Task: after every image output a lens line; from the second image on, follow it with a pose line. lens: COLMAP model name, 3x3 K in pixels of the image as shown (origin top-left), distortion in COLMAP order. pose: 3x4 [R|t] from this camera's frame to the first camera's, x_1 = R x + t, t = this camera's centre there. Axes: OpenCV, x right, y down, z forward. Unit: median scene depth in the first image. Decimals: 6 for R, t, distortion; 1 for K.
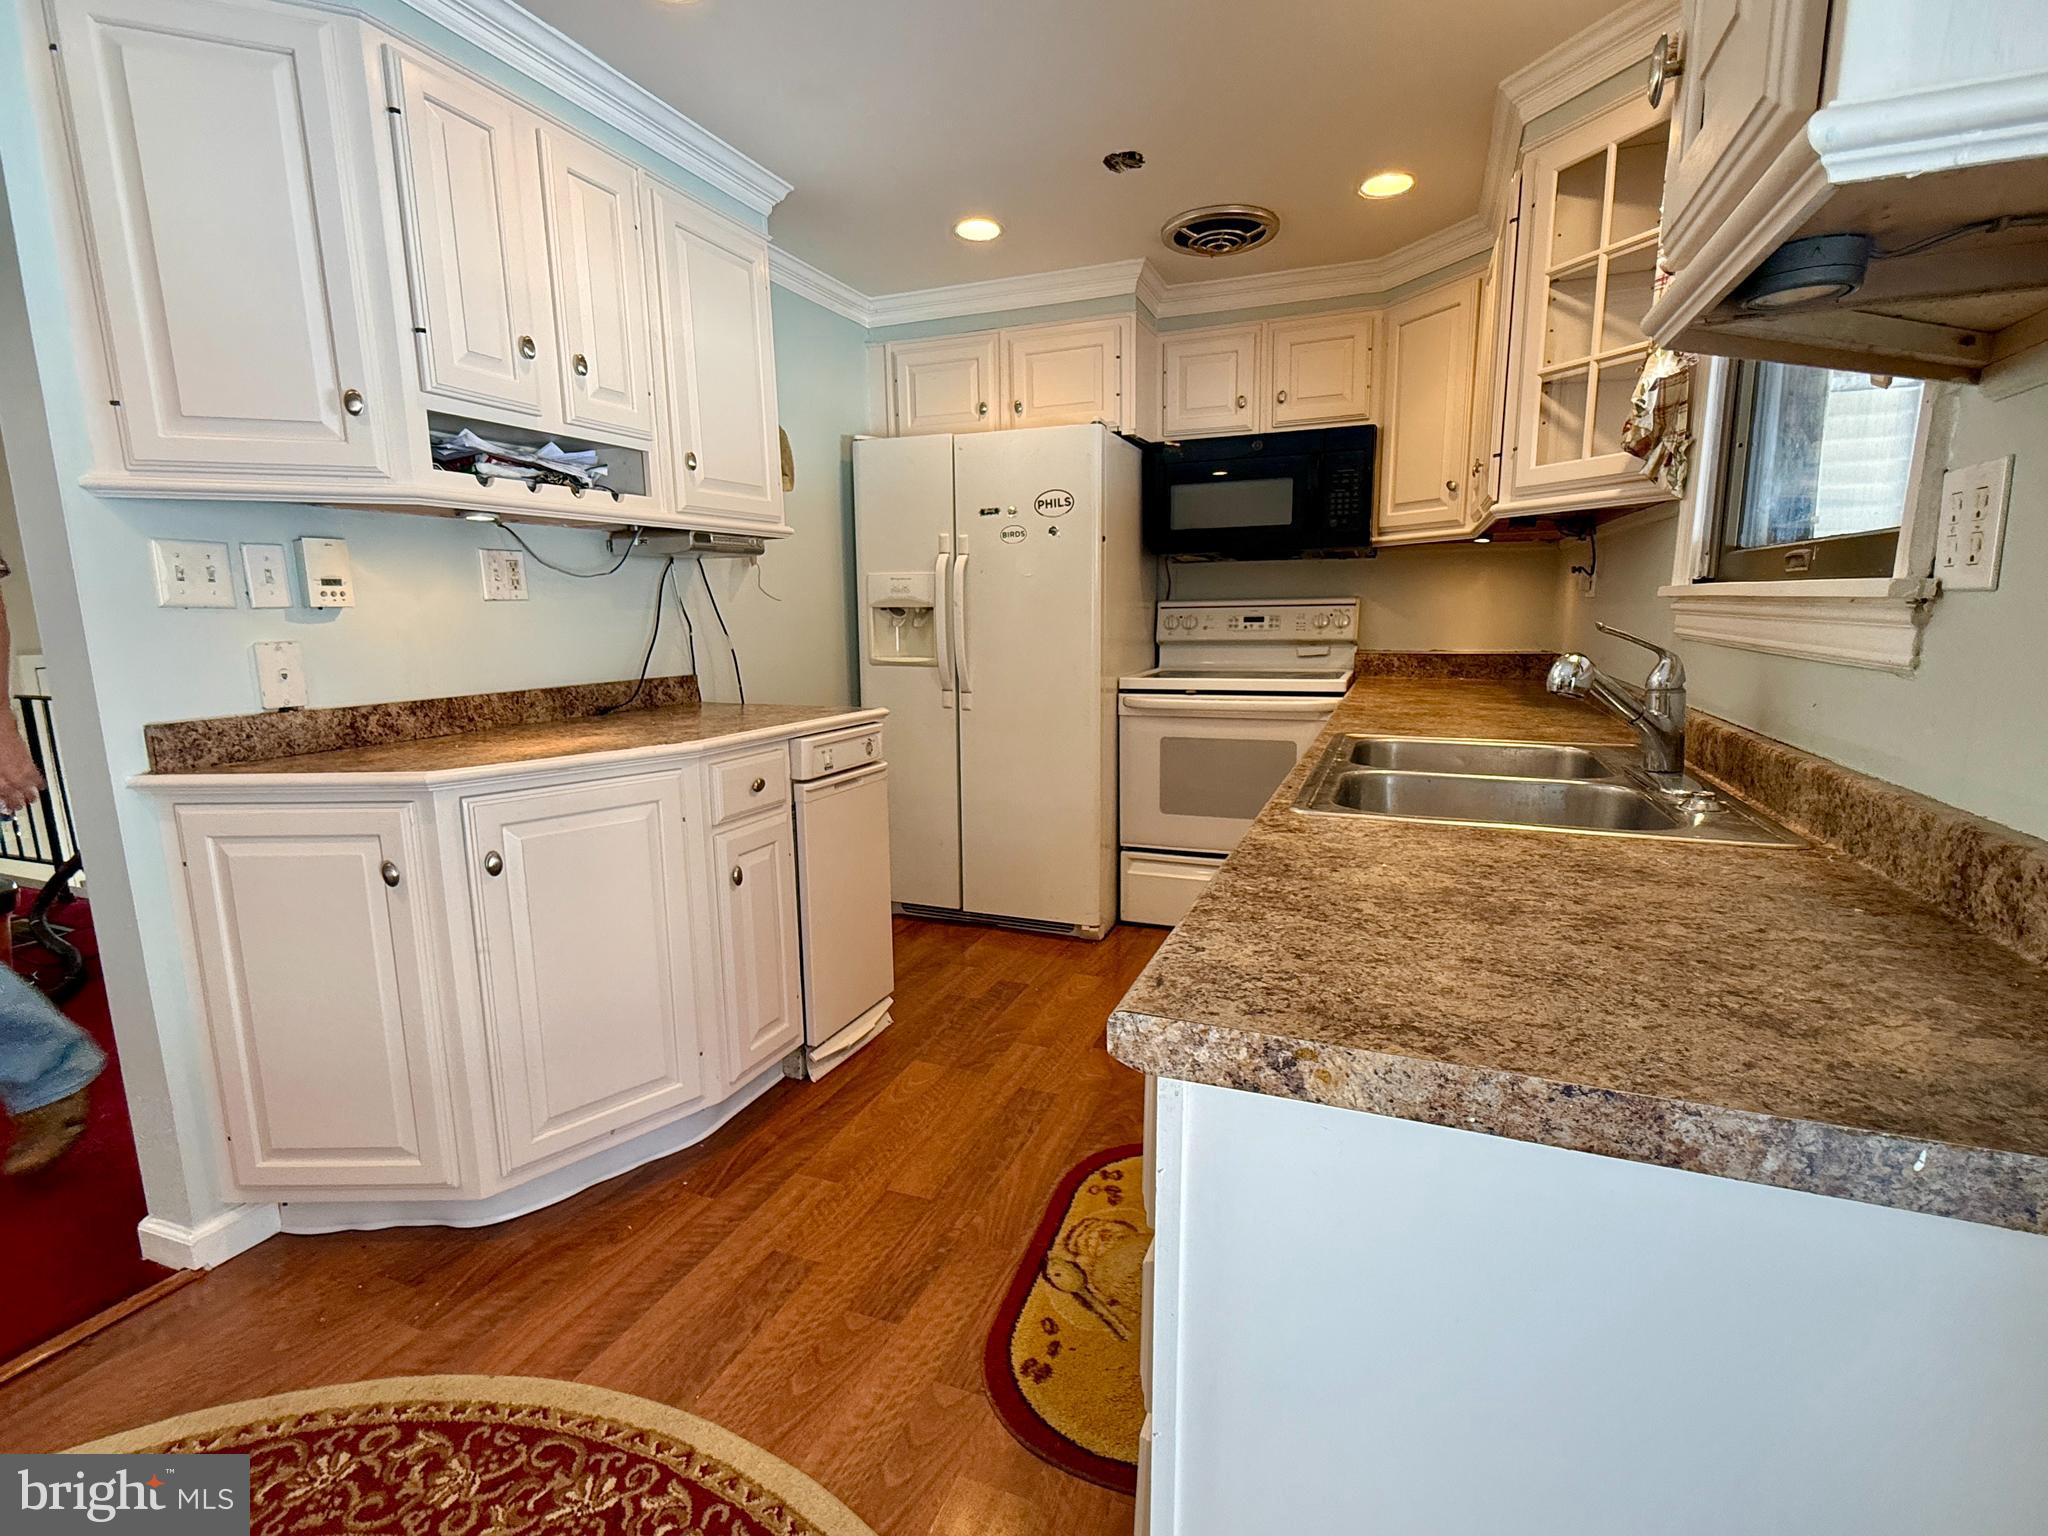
lens RADIAL K [[932.9, 0, 1019.2], [0, 932.9, 762.8], [0, 0, 1]] dist [0.001791, -0.001078]
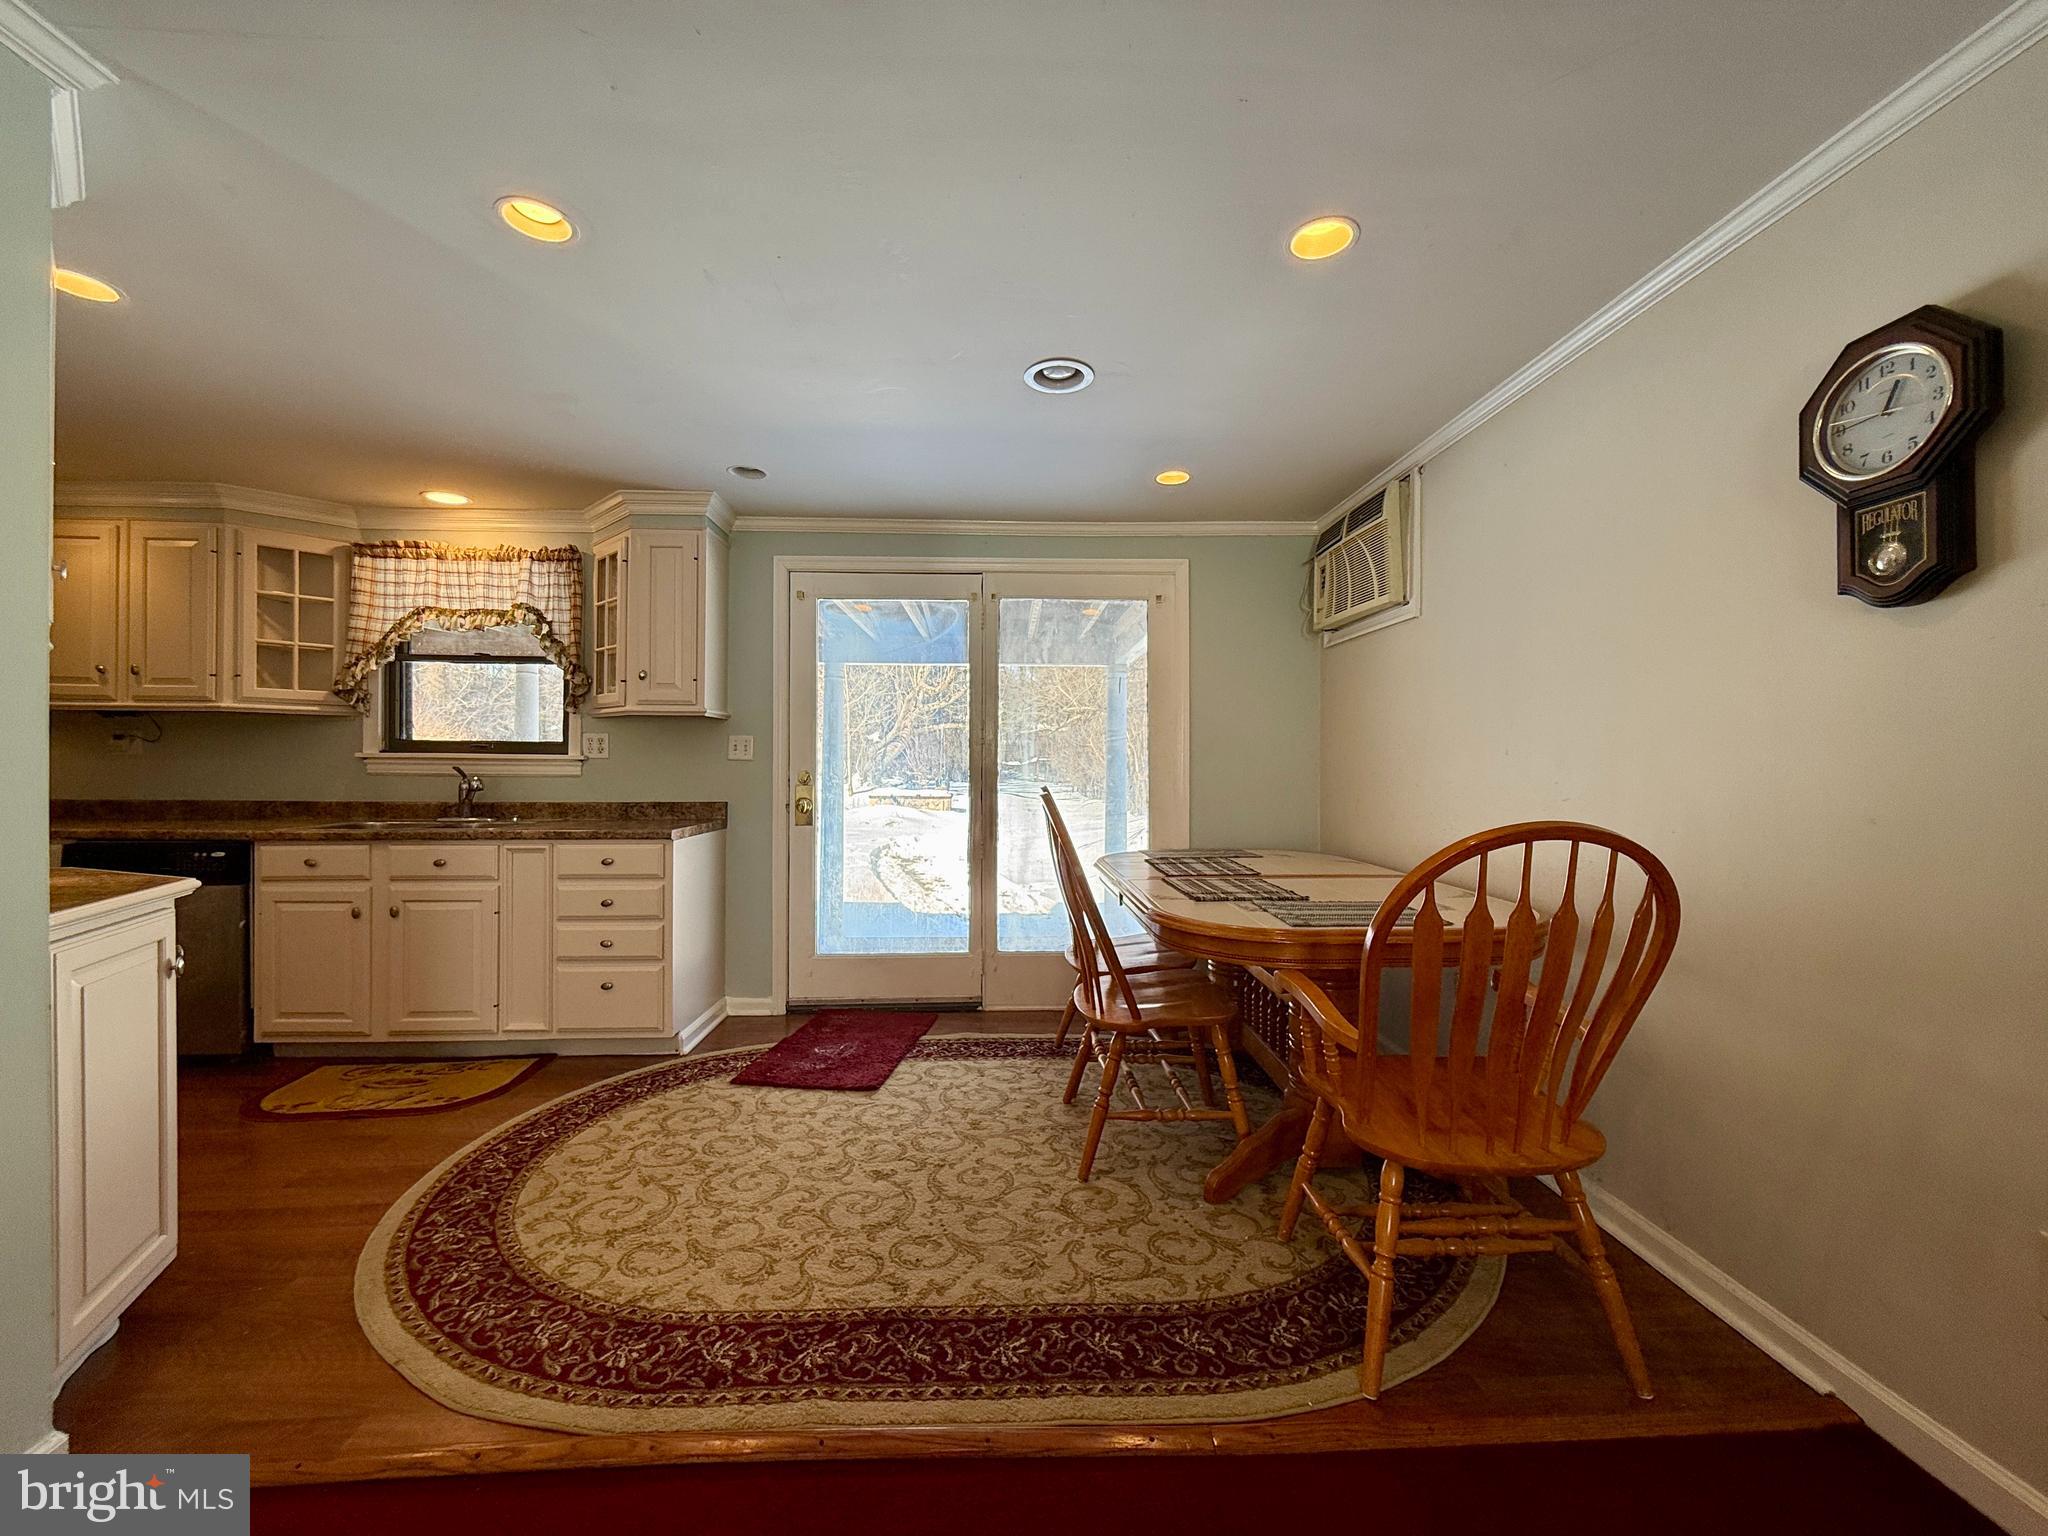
lens RADIAL K [[813.5, 0, 1022.2], [0, 813.5, 767.4], [0, 0, 1]] dist [0.000087, 0.000524]
pose [[-0.417161, 0.005764, 0.908814, -1.446157], [0.149986, 0.986705, 0.062589, -0.026181], [-0.896371, 0.162419, -0.412480, 0.287222]]
